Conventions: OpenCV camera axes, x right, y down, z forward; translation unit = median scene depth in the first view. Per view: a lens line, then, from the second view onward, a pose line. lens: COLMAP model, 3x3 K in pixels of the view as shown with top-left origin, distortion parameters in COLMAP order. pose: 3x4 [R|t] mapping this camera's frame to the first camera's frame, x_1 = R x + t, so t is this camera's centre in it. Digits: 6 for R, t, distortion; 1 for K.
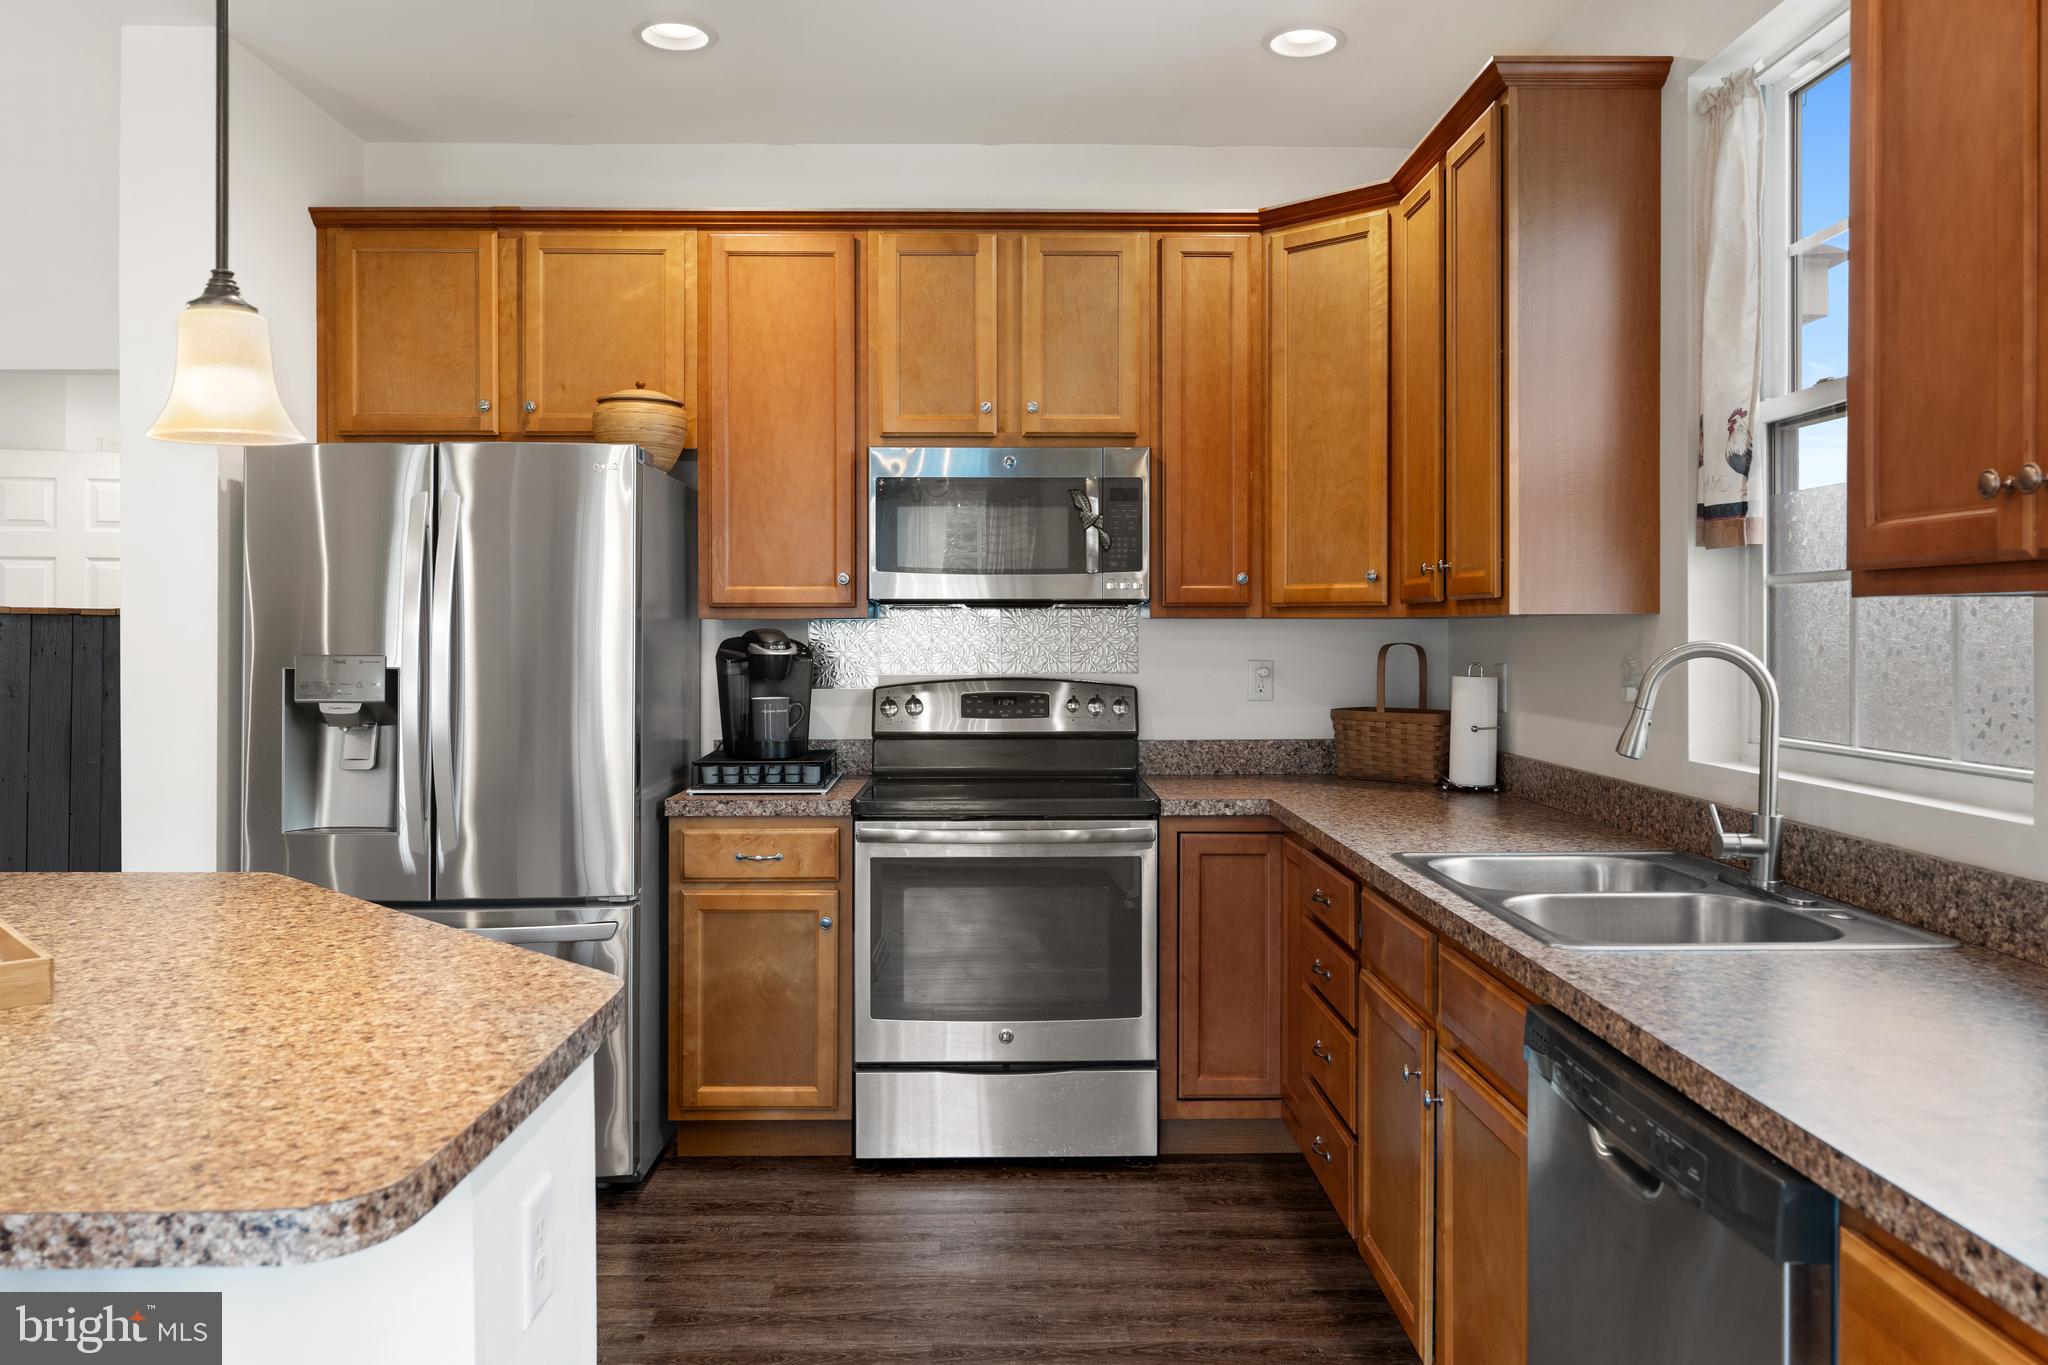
lens RADIAL K [[1457.7, 0, 1022.0], [0, 1457.7, 636.0], [0, 0, 1]] dist [0.005121, -0.002448]
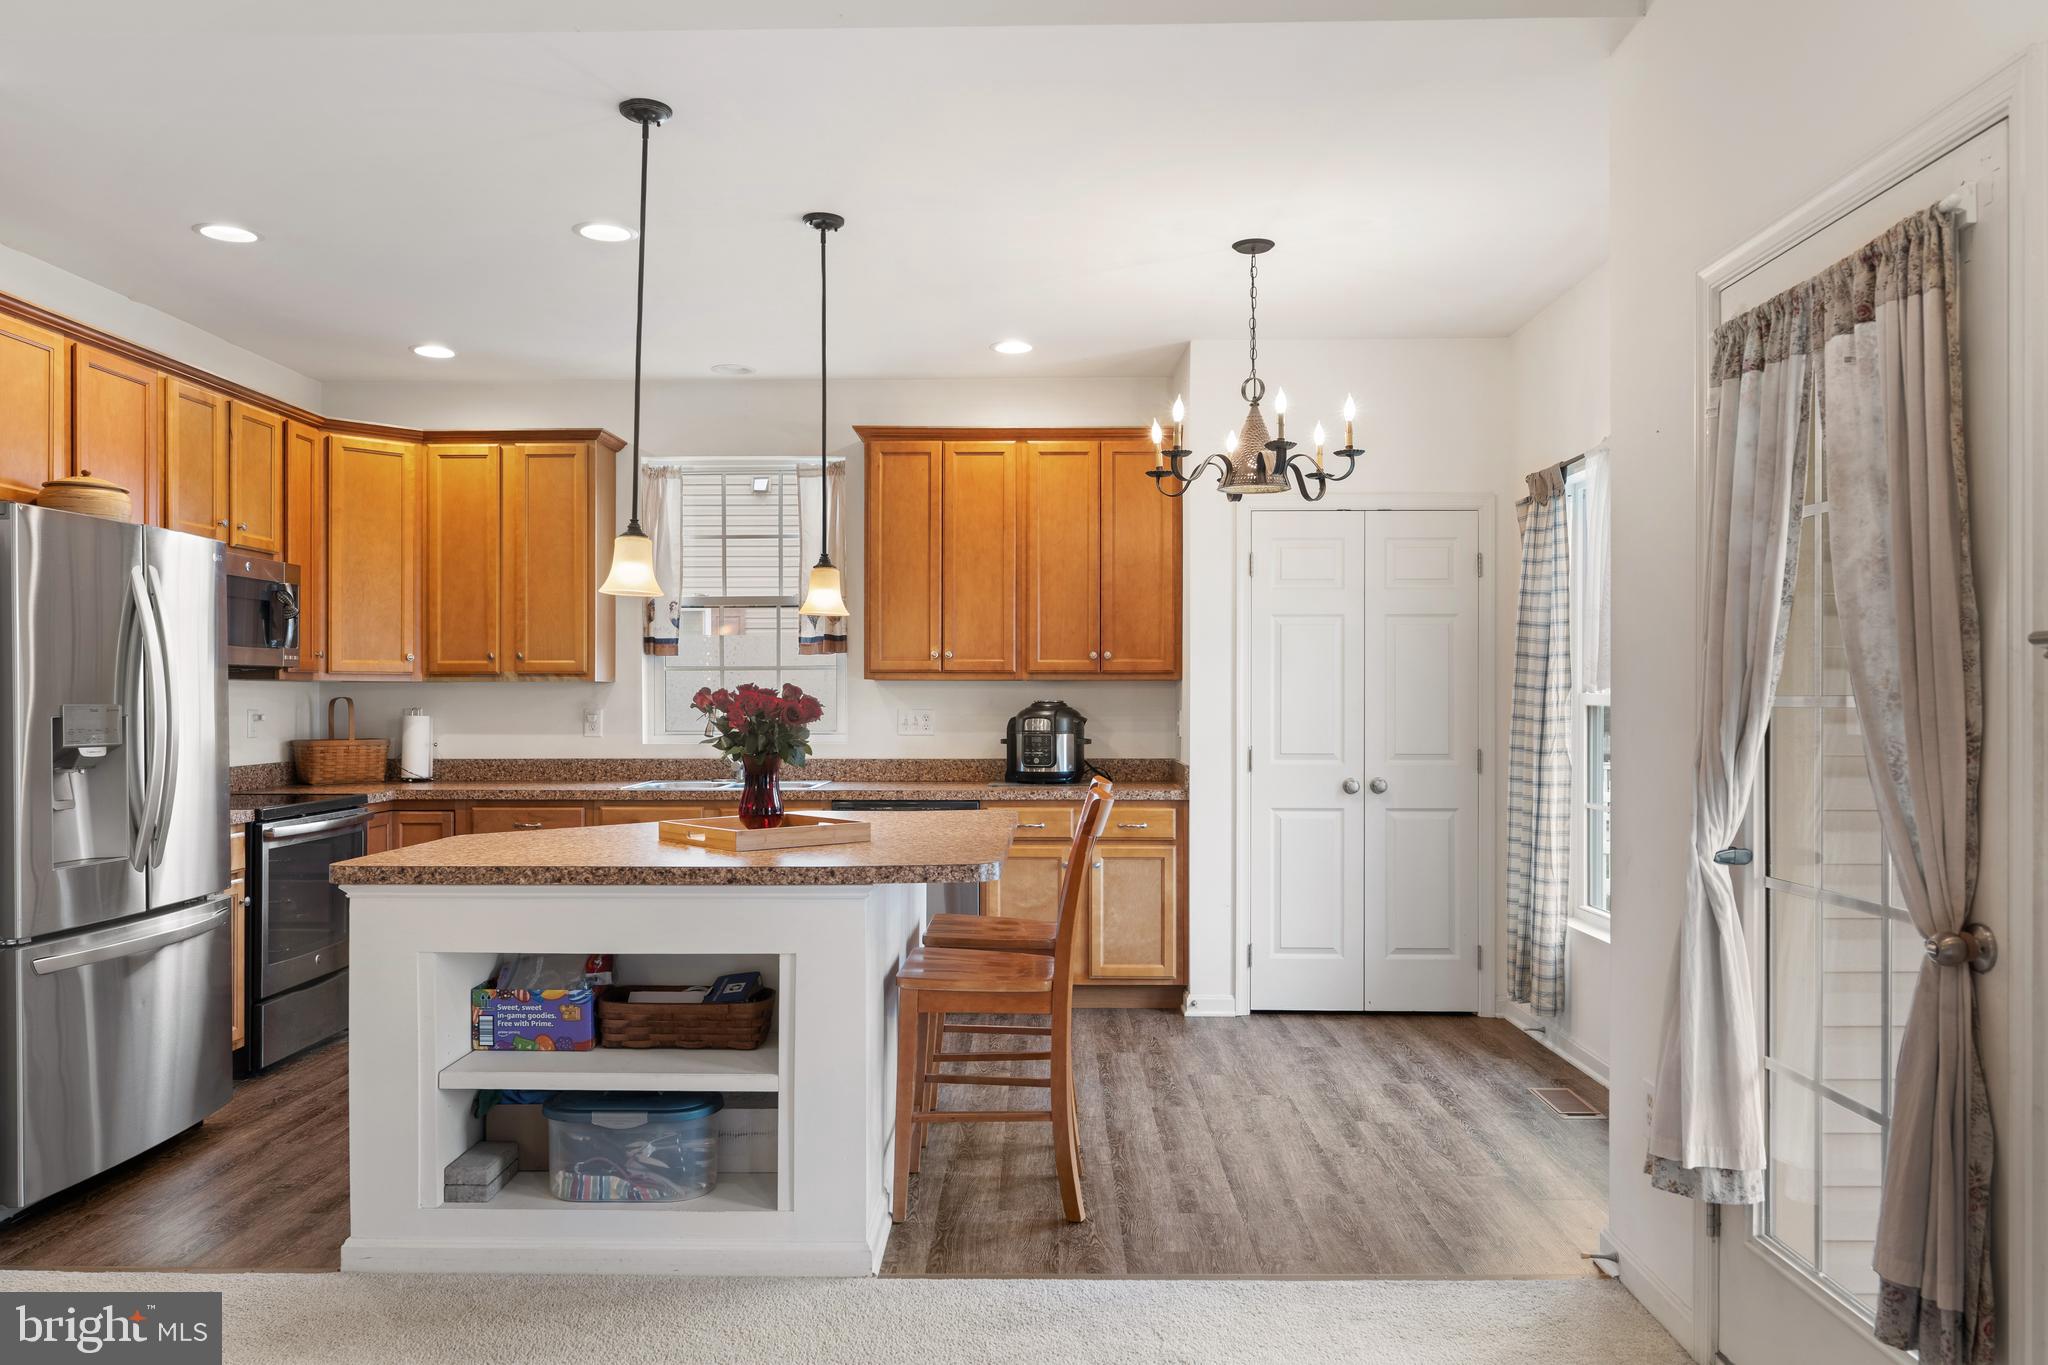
lens RADIAL K [[1417.0, 0, 1018.7], [0, 1417.0, 691.8], [0, 0, 1]] dist [0.000805, -0.000801]
pose [[0.042147, 0.002844, 0.999107, -1.405434], [0.005667, 0.999979, -0.003085, 0.008729], [-0.999095, 0.005792, 0.042130, 0.219864]]
